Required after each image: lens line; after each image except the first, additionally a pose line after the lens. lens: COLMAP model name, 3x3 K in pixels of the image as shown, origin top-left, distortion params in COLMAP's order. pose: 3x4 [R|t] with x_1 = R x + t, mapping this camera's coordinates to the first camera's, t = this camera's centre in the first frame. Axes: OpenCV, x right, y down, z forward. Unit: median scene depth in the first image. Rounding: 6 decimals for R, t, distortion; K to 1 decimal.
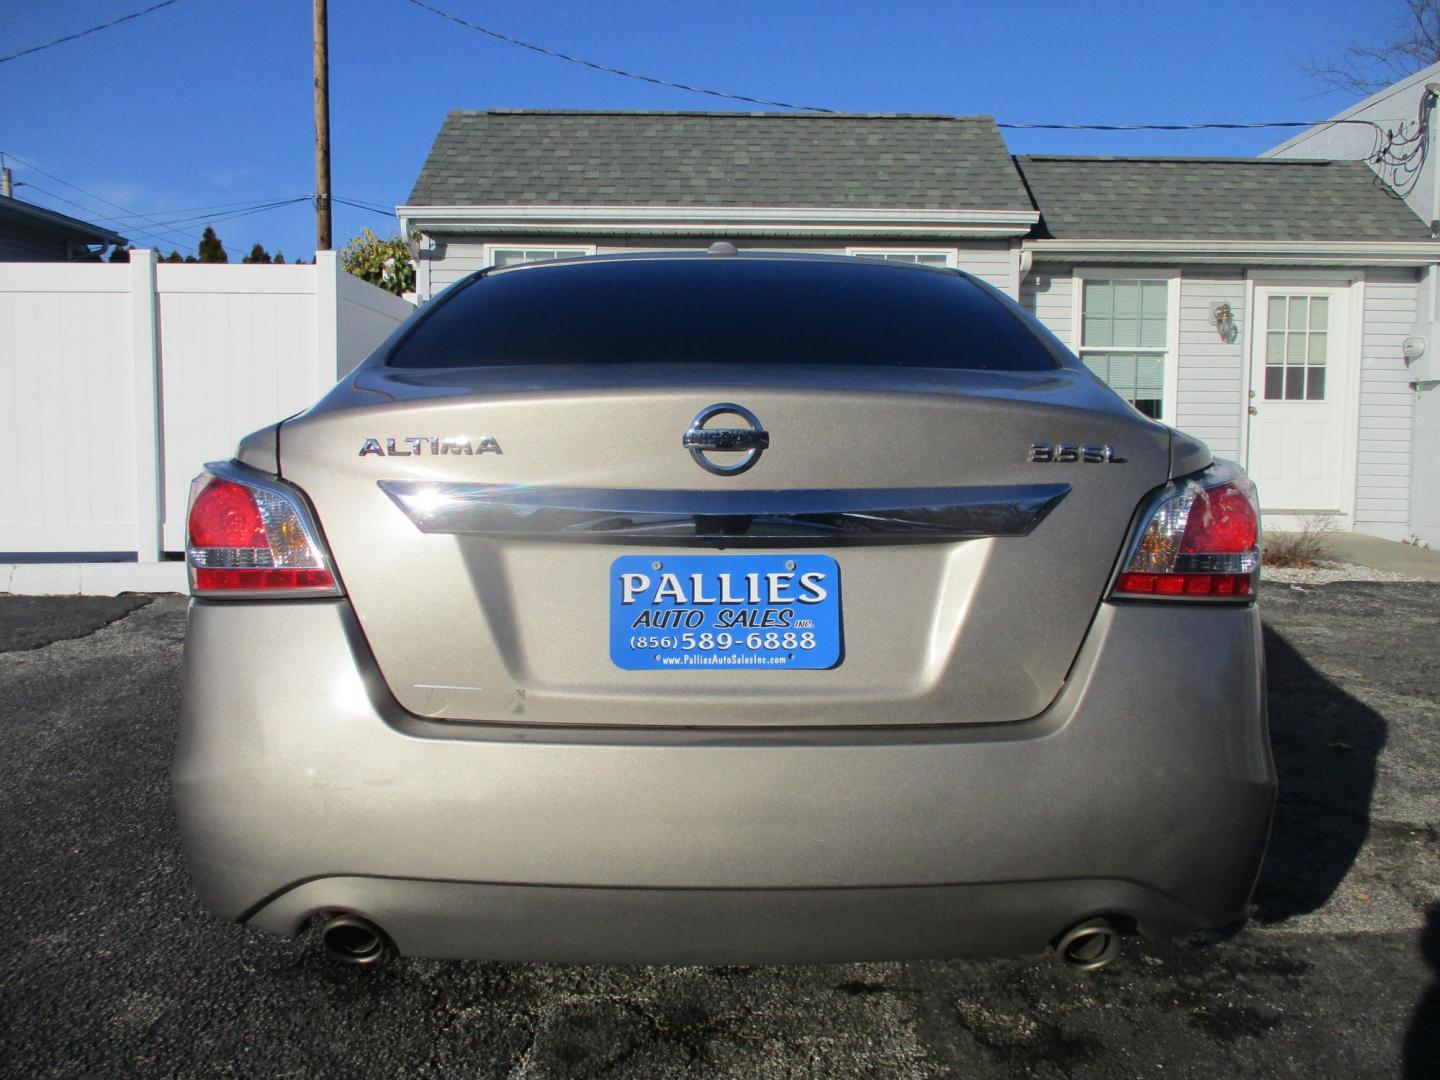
lens RADIAL K [[1195.9, 0, 720.0], [0, 1195.9, 540.0], [0, 0, 1]] dist [-0.035883, 0.010561]
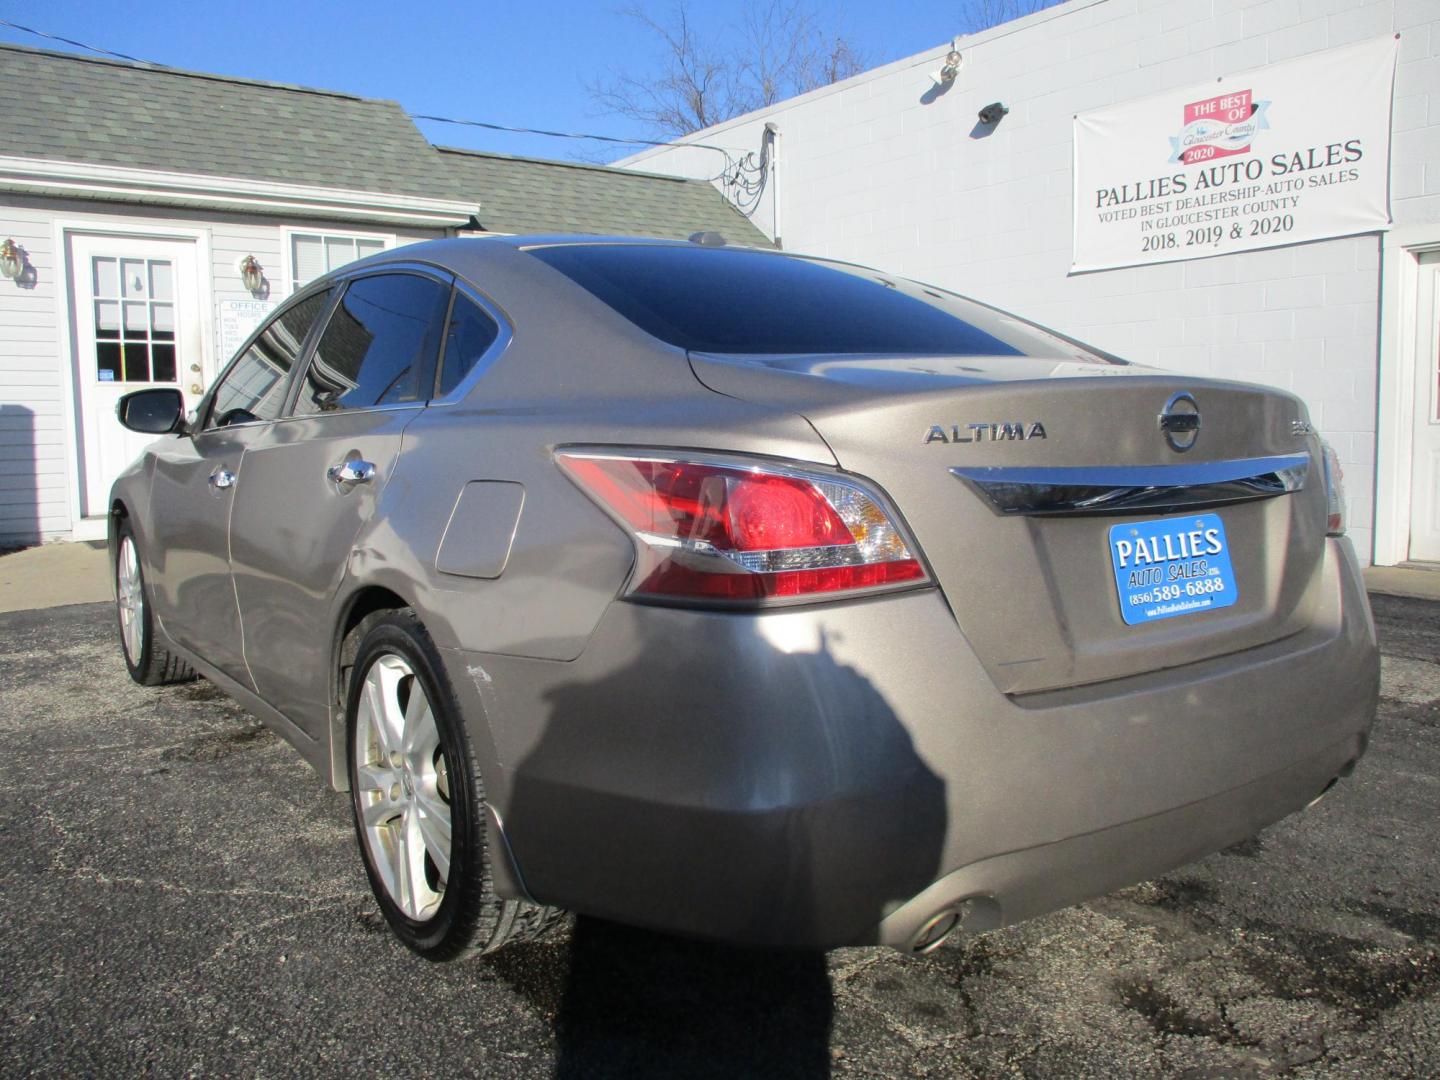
lens RADIAL K [[1195.9, 0, 720.0], [0, 1195.9, 540.0], [0, 0, 1]] dist [-0.035883, 0.010561]
pose [[0.811201, -0.074454, 0.580008, -0.431111], [0.069037, 0.997119, 0.031441, -0.014513], [-0.580678, 0.014537, 0.814003, 0.122656]]
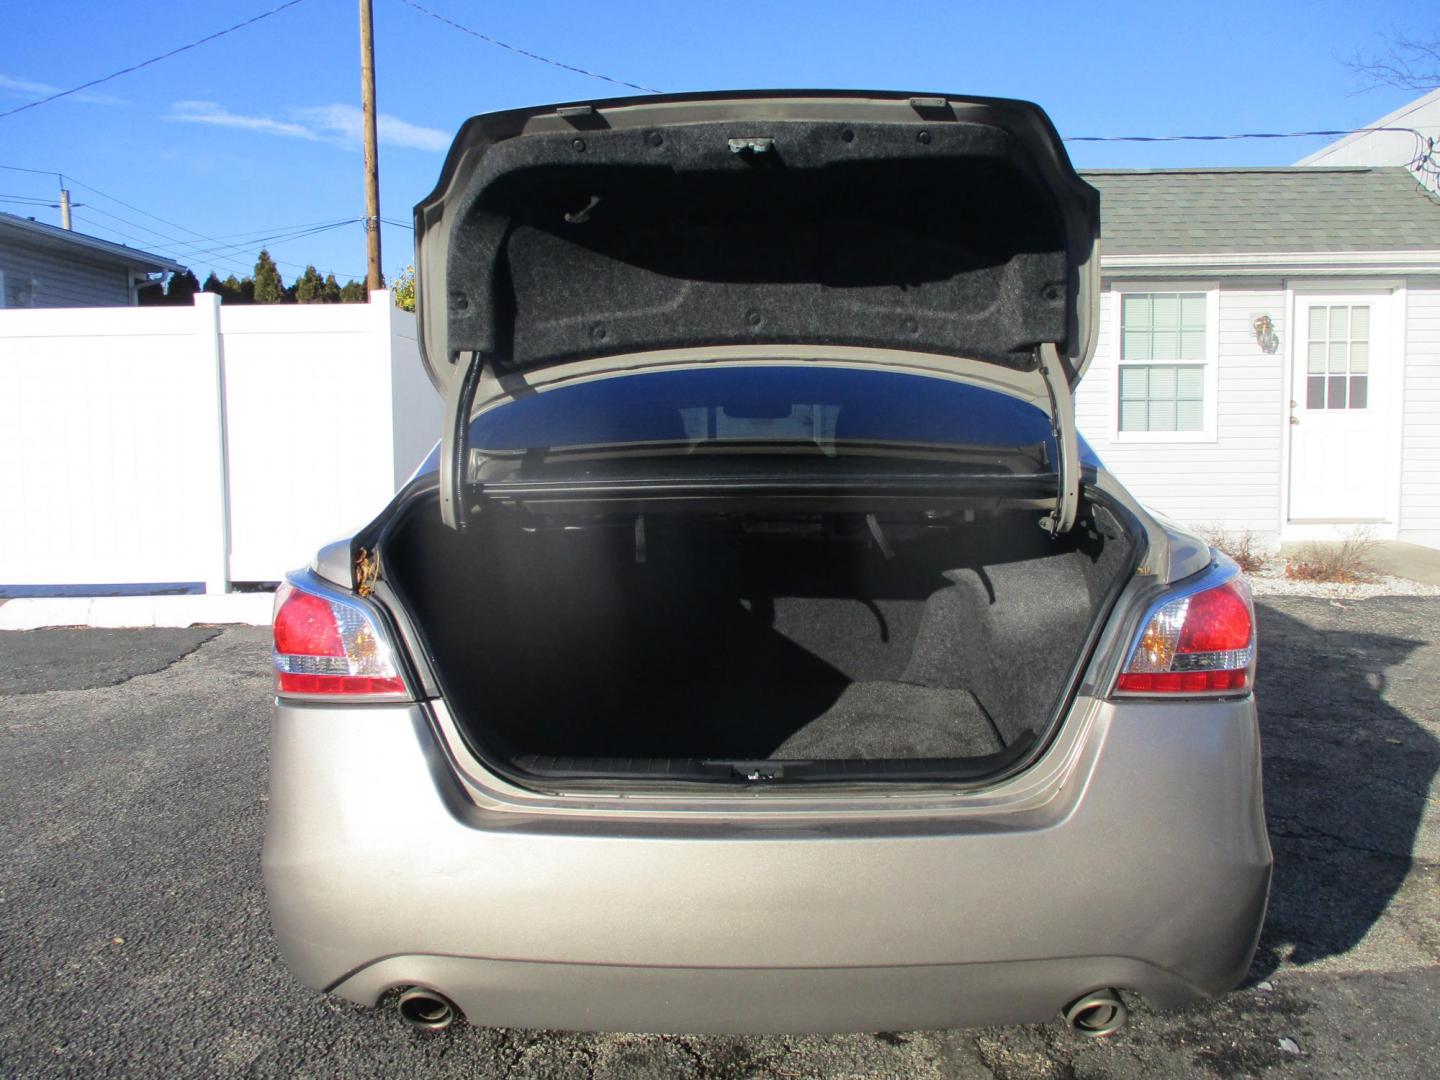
lens RADIAL K [[1195.9, 0, 720.0], [0, 1195.9, 540.0], [0, 0, 1]] dist [-0.035883, 0.010561]
pose [[0.999111, -0.014023, -0.039752, 0.006631], [0.014043, 0.999901, 0.000219, -0.040284], [0.039745, -0.000777, 0.999210, -0.052493]]
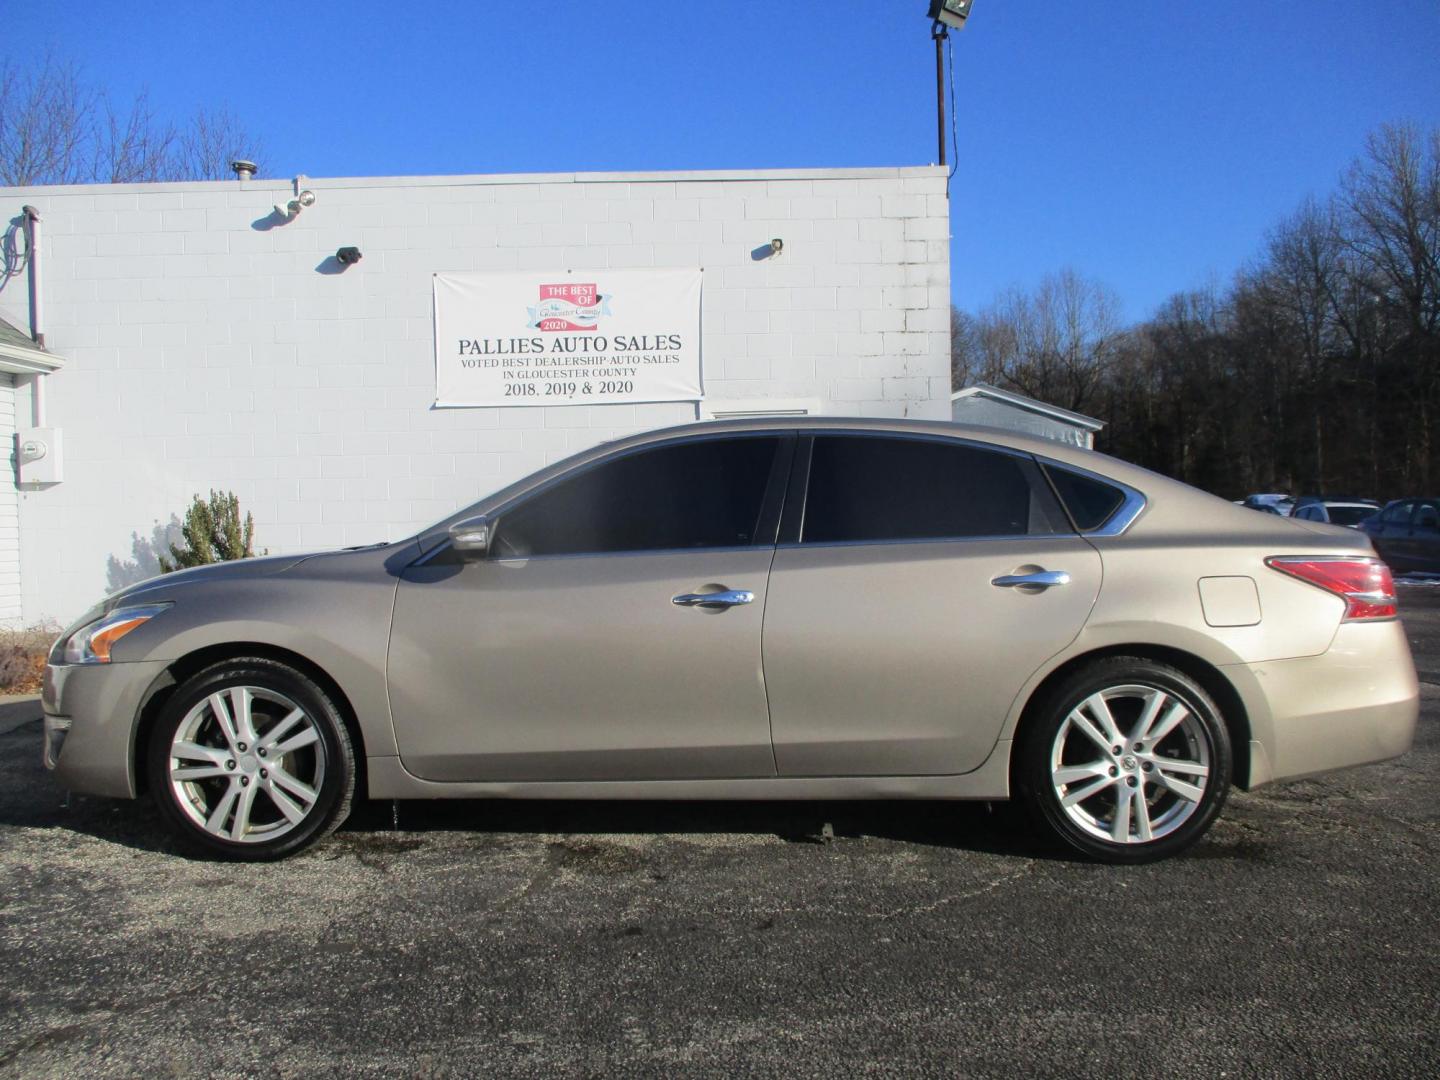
lens RADIAL K [[1195.9, 0, 720.0], [0, 1195.9, 540.0], [0, 0, 1]] dist [-0.035883, 0.010561]
pose [[0.013480, -0.029519, 0.999473, -1.218012], [0.101360, 0.994456, 0.028003, -0.132879], [-0.994758, 0.100929, 0.016397, 1.008807]]
